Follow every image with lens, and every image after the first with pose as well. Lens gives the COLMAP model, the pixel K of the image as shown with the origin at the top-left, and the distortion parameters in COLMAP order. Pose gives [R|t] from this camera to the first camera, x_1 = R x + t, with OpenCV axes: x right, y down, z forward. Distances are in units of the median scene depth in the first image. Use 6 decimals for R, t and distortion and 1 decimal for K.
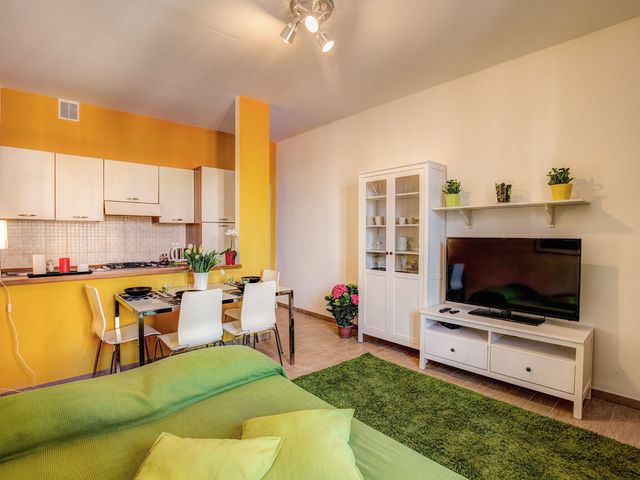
lens RADIAL K [[335.1, 0, 319.8], [0, 335.1, 238.5], [0, 0, 1]] dist [-0.020463, -0.000251]
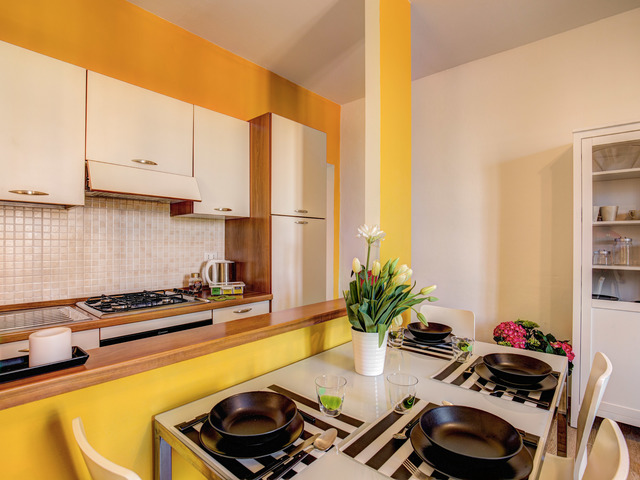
lens RADIAL K [[335.1, 0, 320.0], [0, 335.1, 242.2], [0, 0, 1]] dist [-0.020463, -0.000251]
pose [[0.992602, 0.001517, 0.121408, -0.345994], [0.000967, 0.999791, -0.020399, 0.007034], [-0.121414, 0.020365, 0.992393, 0.460221]]
